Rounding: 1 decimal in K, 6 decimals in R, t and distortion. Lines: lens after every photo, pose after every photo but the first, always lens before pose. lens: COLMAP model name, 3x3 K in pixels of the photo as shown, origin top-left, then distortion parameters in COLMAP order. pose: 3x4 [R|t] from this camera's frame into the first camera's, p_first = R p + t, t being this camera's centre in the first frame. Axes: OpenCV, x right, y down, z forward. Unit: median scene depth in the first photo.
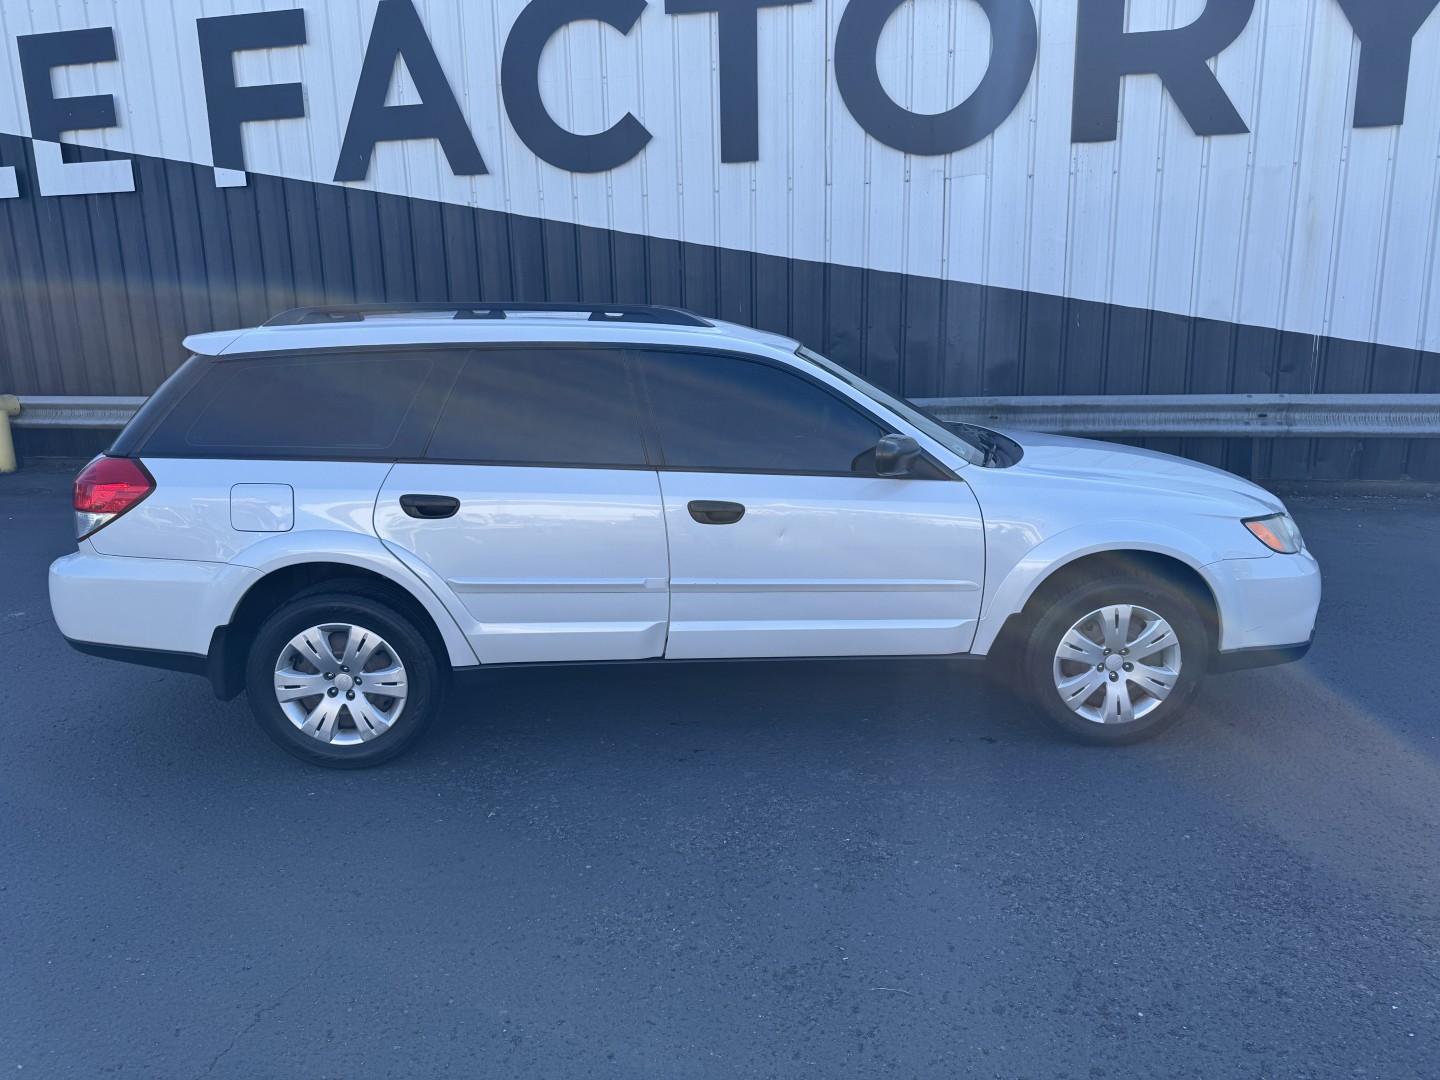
lens RADIAL K [[1037.6, 0, 717.6], [0, 1037.6, 538.8], [0, 0, 1]] dist [0.007933, -0.009388]
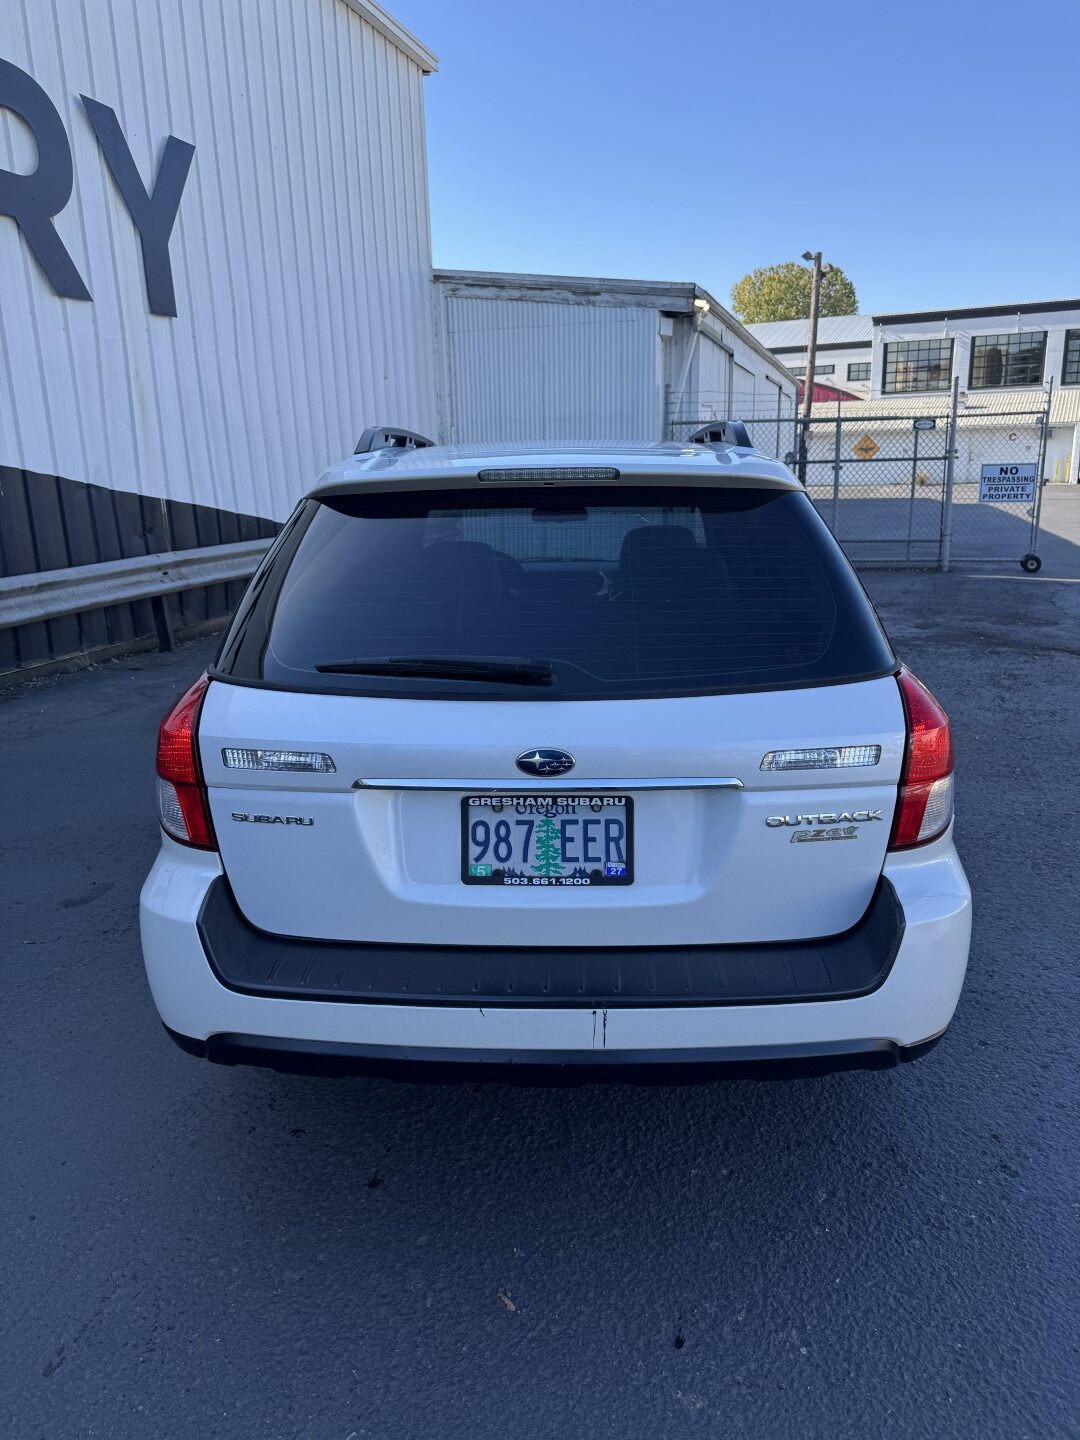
lens RADIAL K [[1019.0, 0, 540.0], [0, 1019.0, 720.0], [0, 0, 1]] dist [0.088590, -0.146425]
pose [[0.065609, -0.230788, 0.970790, -0.514400], [0.237574, 0.948522, 0.209439, -0.103463], [-0.969151, 0.216893, 0.117060, 0.518157]]
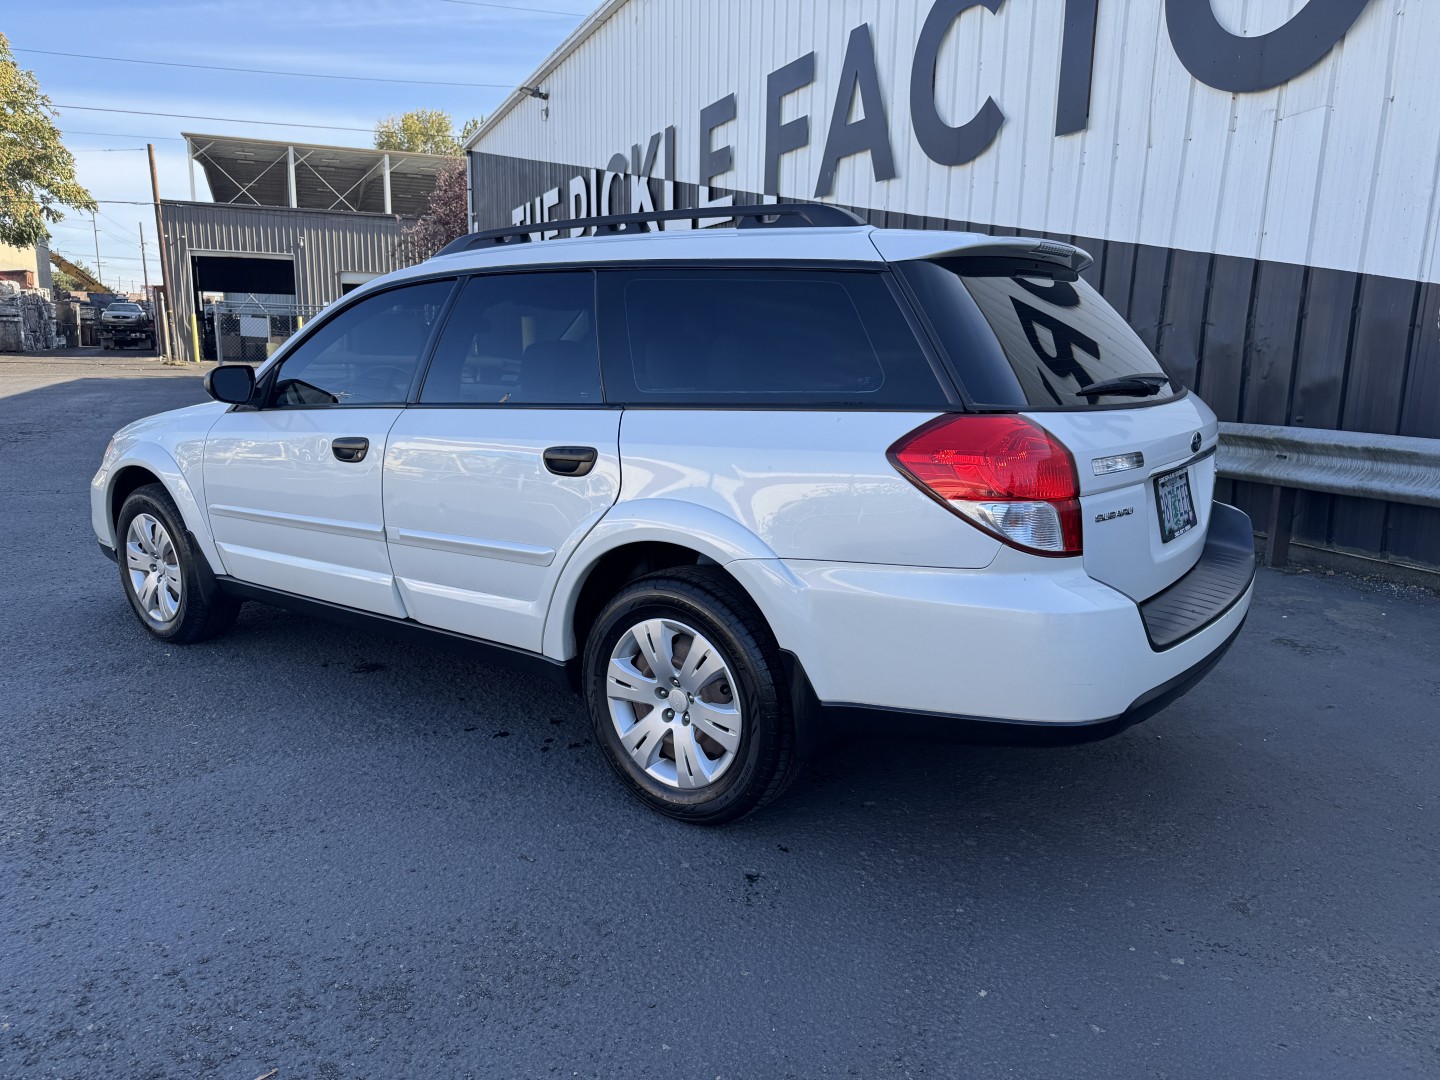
lens RADIAL K [[1033.8, 0, 714.9], [0, 1033.8, 544.4], [0, 0, 1]] dist [0.029413, -0.036047]
pose [[0.587965, 0.179634, -0.788688, 0.622729], [-0.201632, 0.976799, 0.072163, -0.036540], [0.783353, 0.116595, 0.610543, 0.303934]]
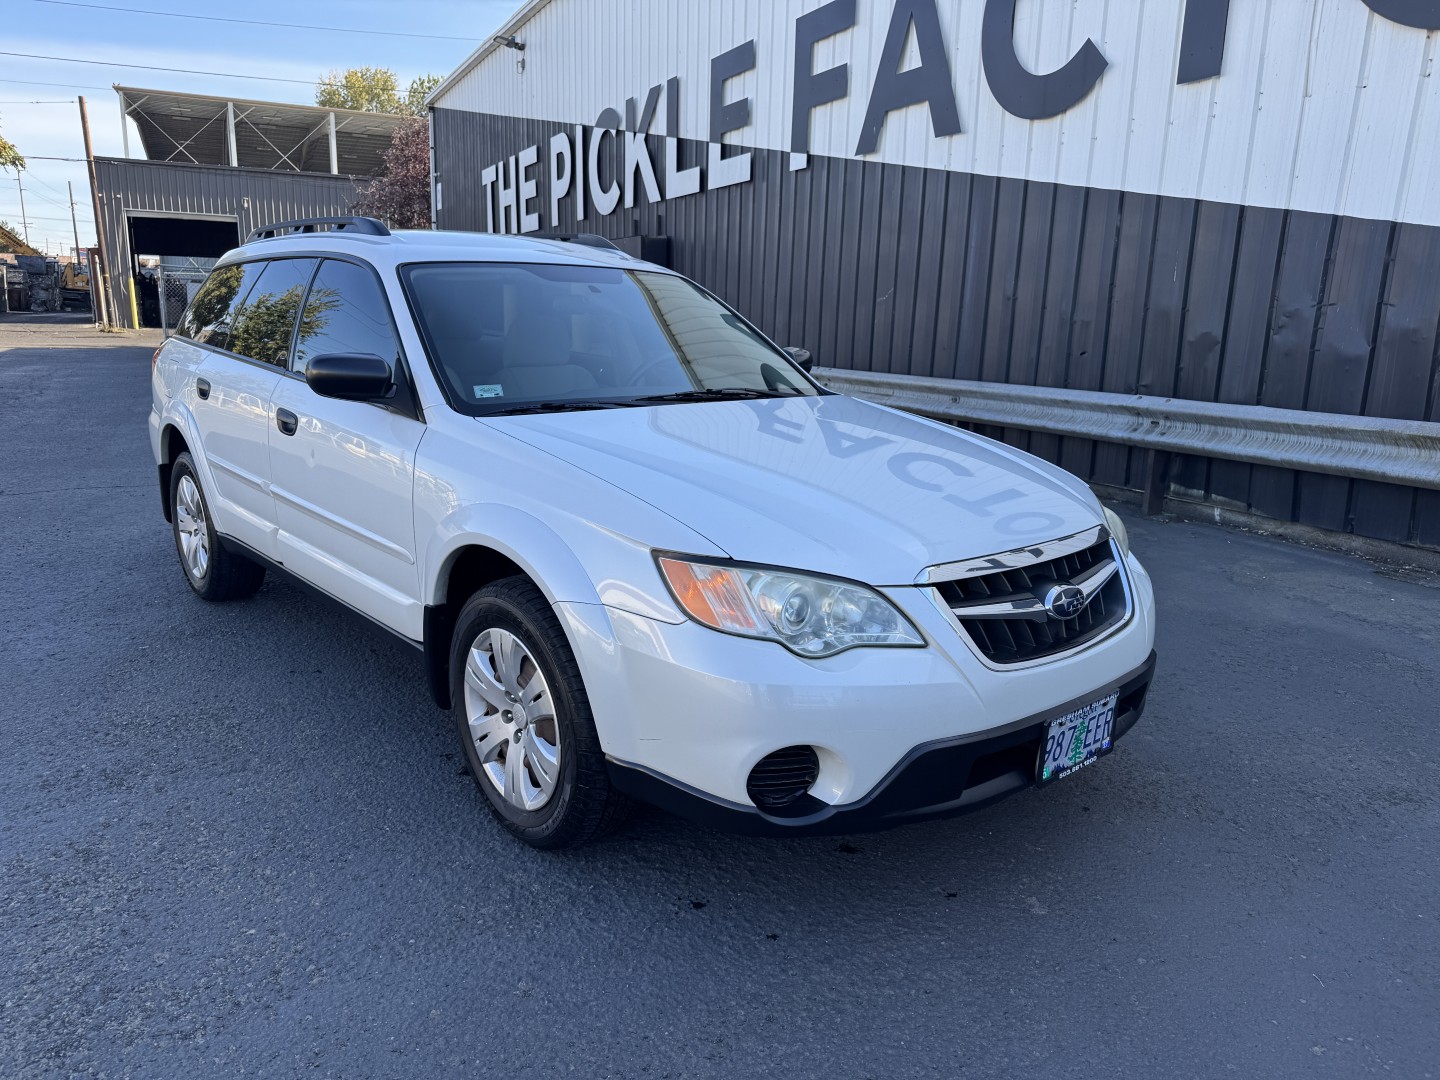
lens RADIAL K [[1042.6, 0, 705.1], [0, 1042.6, 540.9], [0, 0, 1]] dist [0.010278, -0.009764]
pose [[0.618710, 0.197972, -0.760266, 0.462723], [-0.204443, 0.974960, 0.087501, -0.038727], [0.758552, 0.101293, 0.643691, 0.305070]]
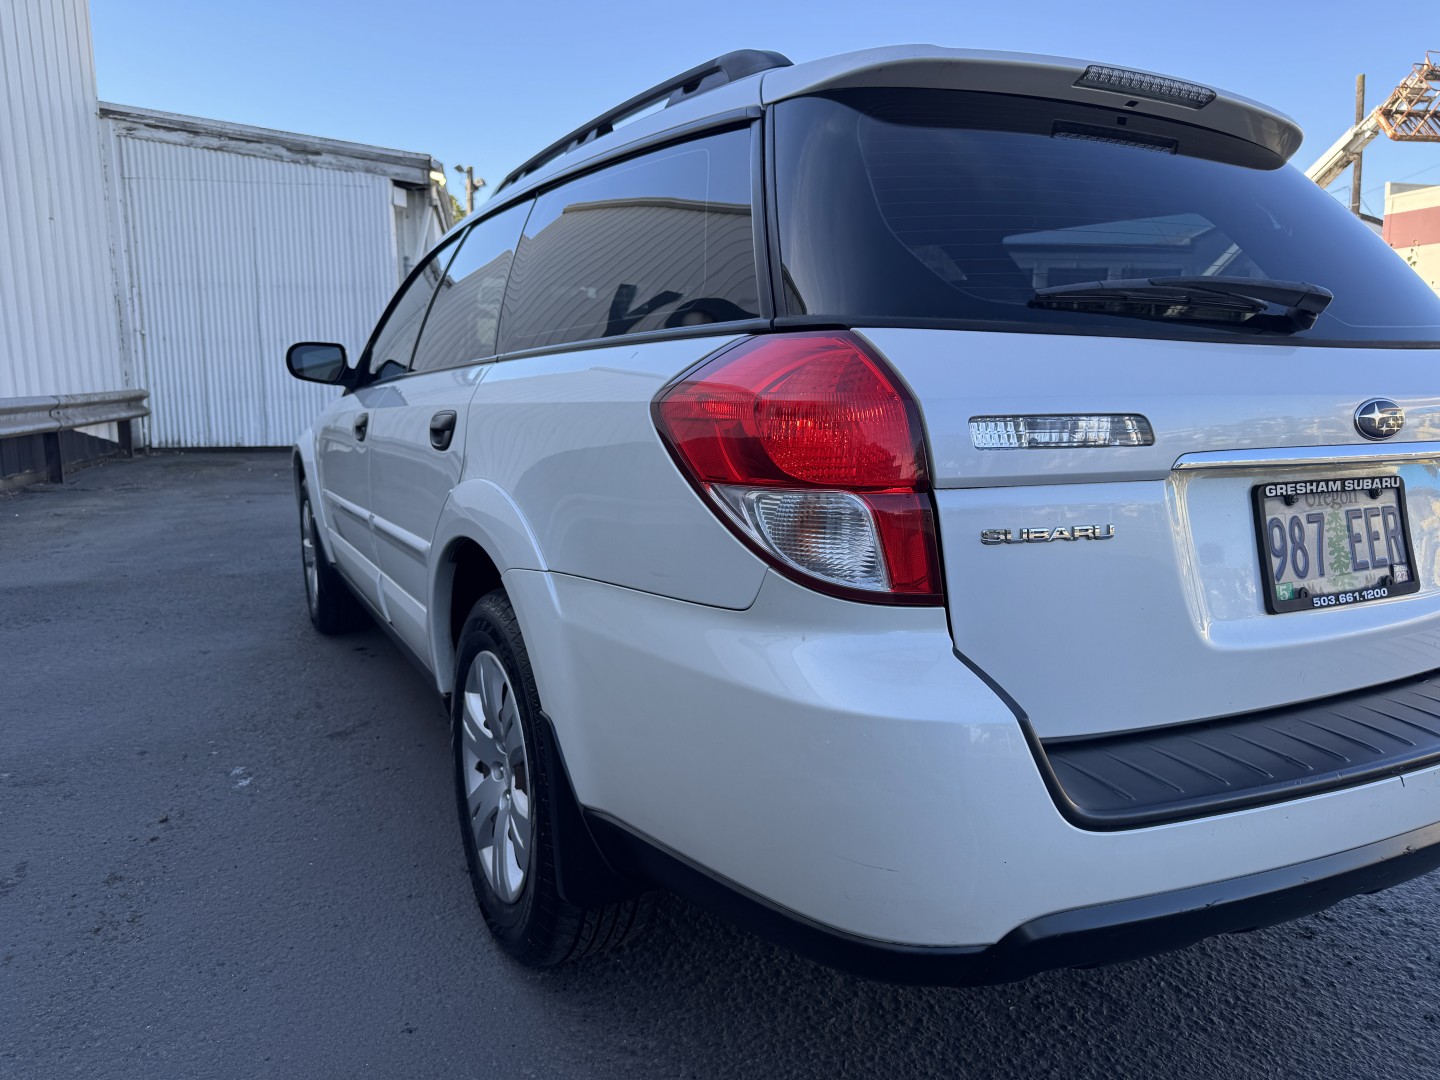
lens RADIAL K [[1037.6, 0, 717.6], [0, 1037.6, 538.8], [0, 0, 1]] dist [0.007933, -0.009388]
pose [[-0.434618, -0.125818, 0.891783, -0.401088], [0.202084, 0.951320, 0.232705, -0.088325], [-0.877650, 0.281353, -0.388035, 0.703854]]
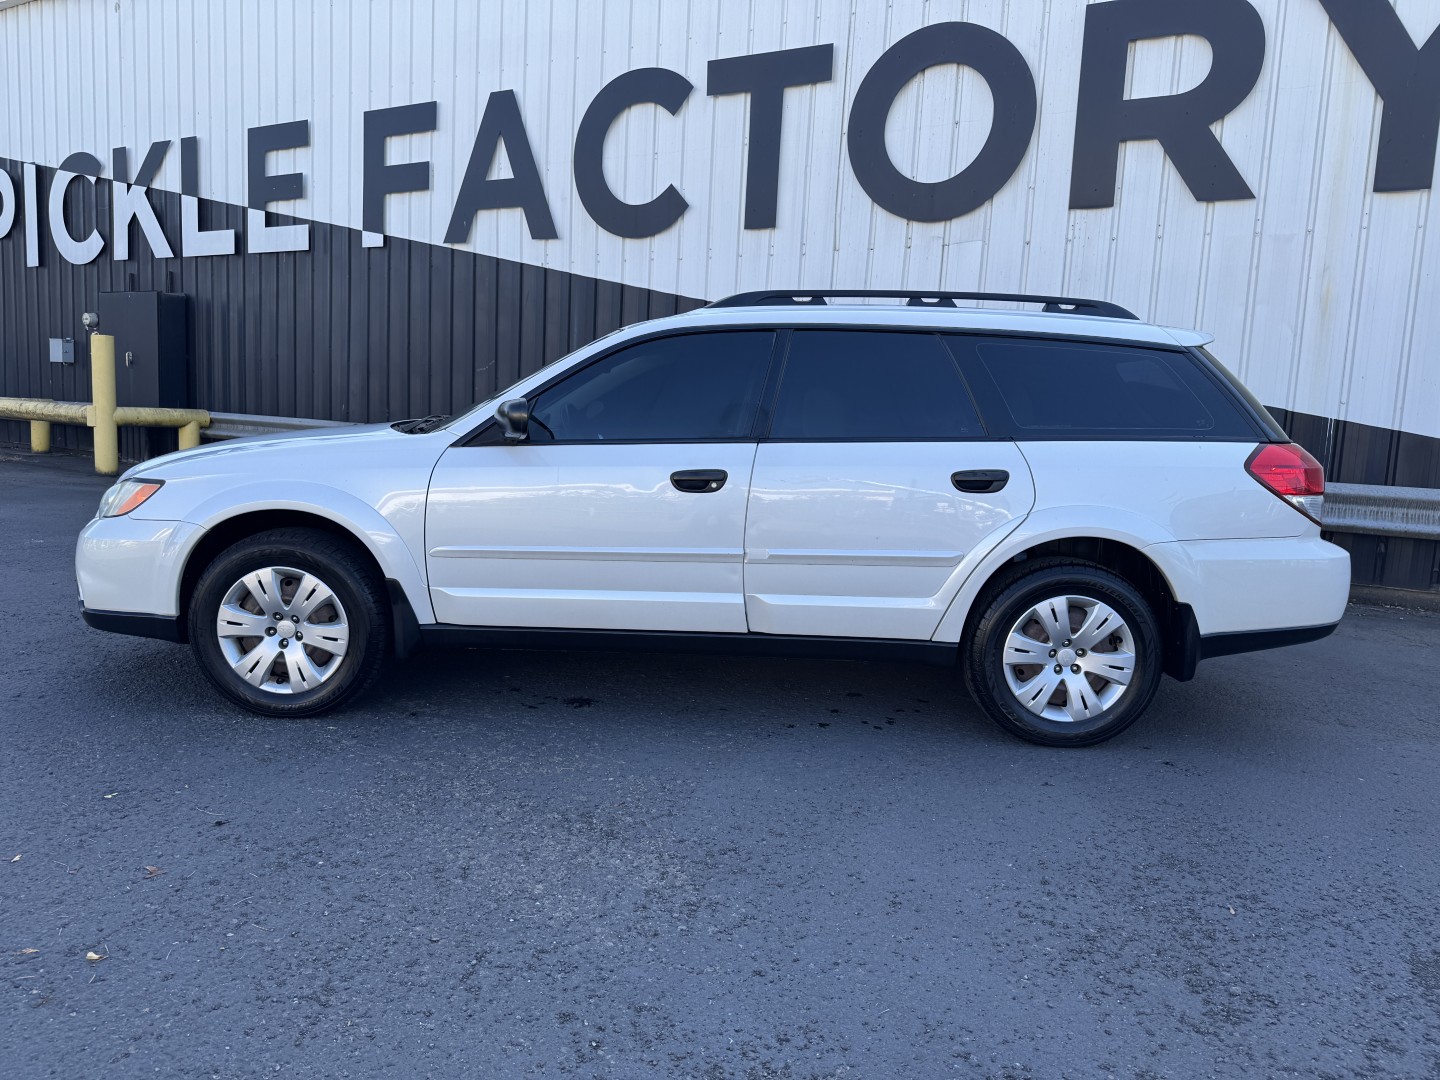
lens RADIAL K [[1033.7, 0, 717.1], [0, 1033.7, 535.0], [0, 0, 1]] dist [0.065533, -0.105366]
pose [[0.953186, 0.098263, -0.285972, 0.333741], [-0.128423, 0.987749, -0.088649, 0.049007], [0.273758, 0.121225, 0.954128, 0.013814]]
